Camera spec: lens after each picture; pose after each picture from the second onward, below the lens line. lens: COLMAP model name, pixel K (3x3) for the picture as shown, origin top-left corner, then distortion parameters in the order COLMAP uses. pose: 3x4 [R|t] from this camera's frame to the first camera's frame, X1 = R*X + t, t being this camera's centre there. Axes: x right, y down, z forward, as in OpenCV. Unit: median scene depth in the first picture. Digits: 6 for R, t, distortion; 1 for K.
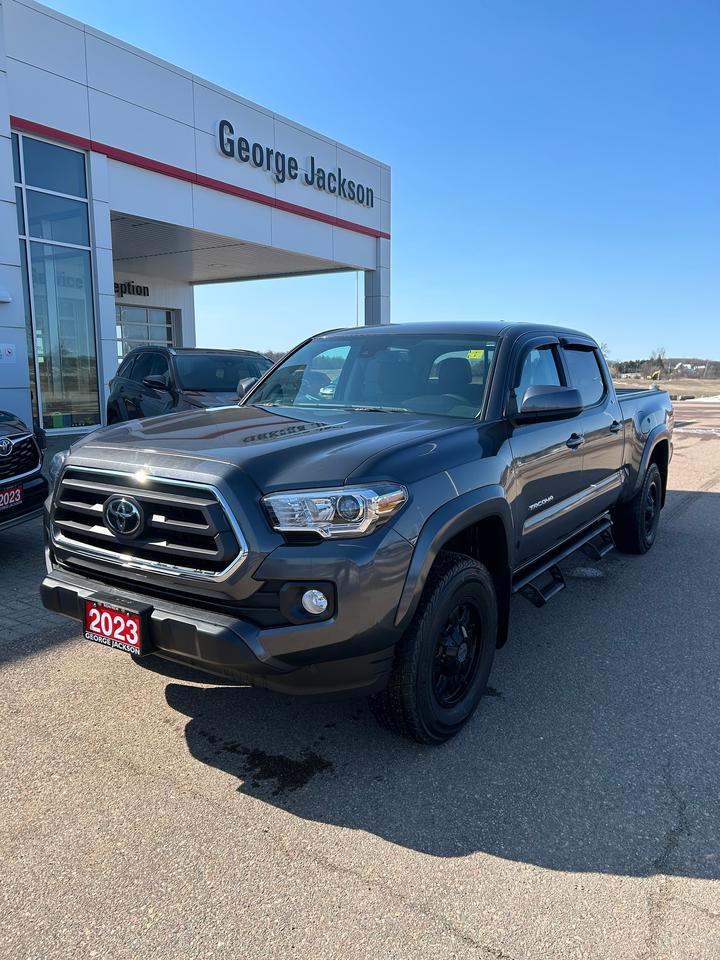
lens RADIAL K [[723.3, 0, 358.7], [0, 723.3, 478.8], [0, 0, 1]] dist [0.051095, -0.055926]
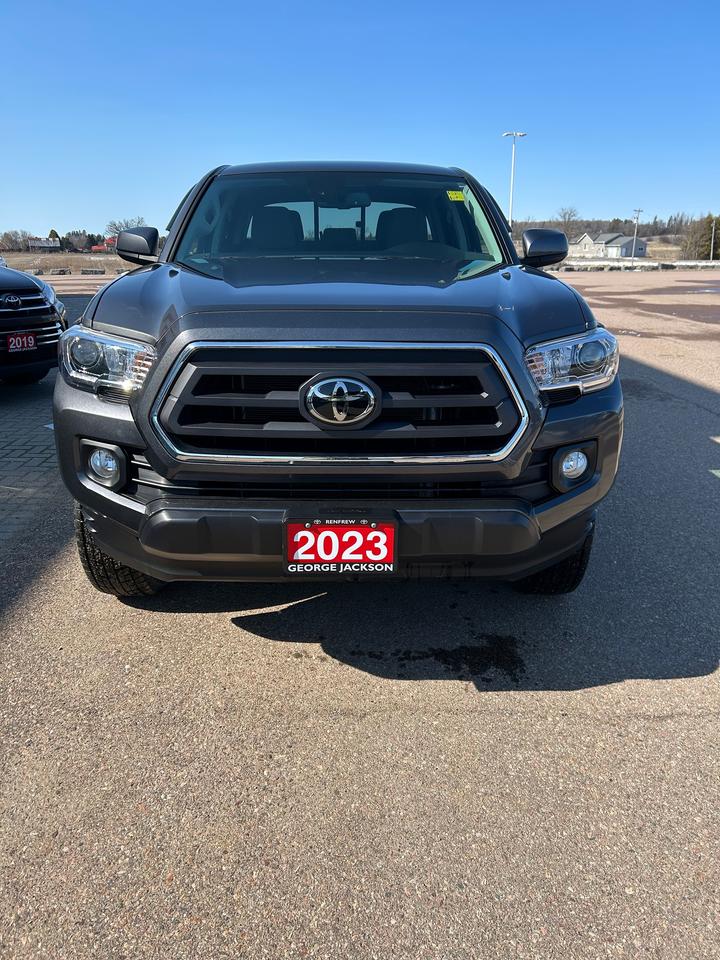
lens RADIAL K [[723.3, 0, 348.4], [0, 723.3, 463.6], [0, 0, 1]] dist [0.051095, -0.055926]
pose [[0.832571, -0.168858, 0.527553, -0.712058], [0.094620, 0.981759, 0.164912, -0.006904], [-0.545777, -0.087384, 0.833362, 0.366756]]
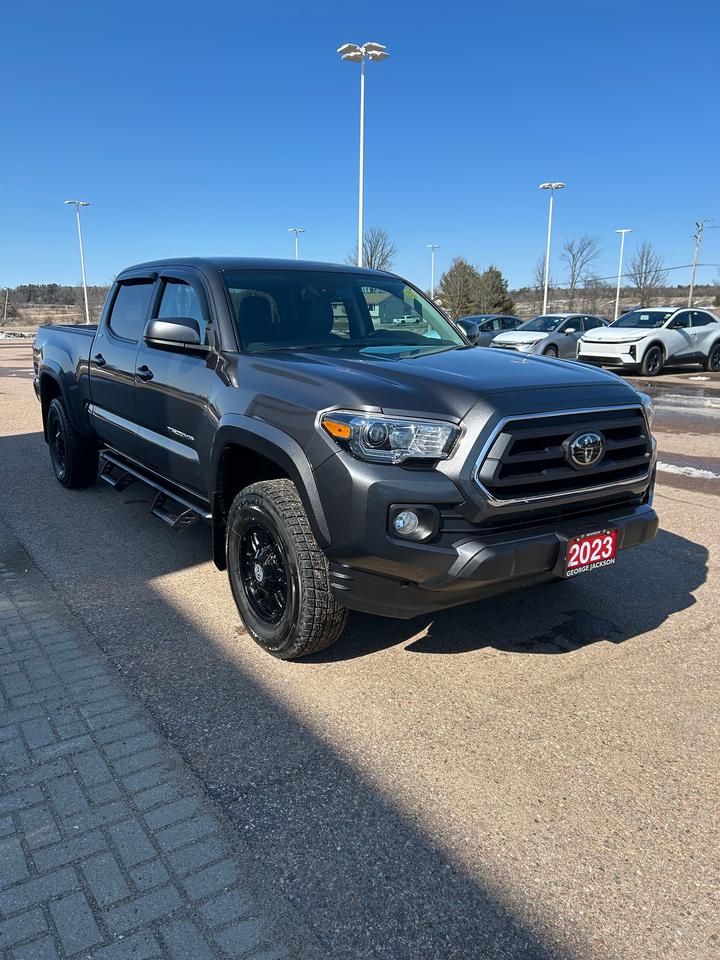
lens RADIAL K [[723.3, 0, 336.5], [0, 723.3, 488.1], [0, 0, 1]] dist [0.051095, -0.055926]
pose [[0.396589, -0.224054, 0.890234, -1.414822], [0.142265, 0.973043, 0.181517, -0.136735], [-0.906905, 0.054662, 0.417773, 0.880179]]
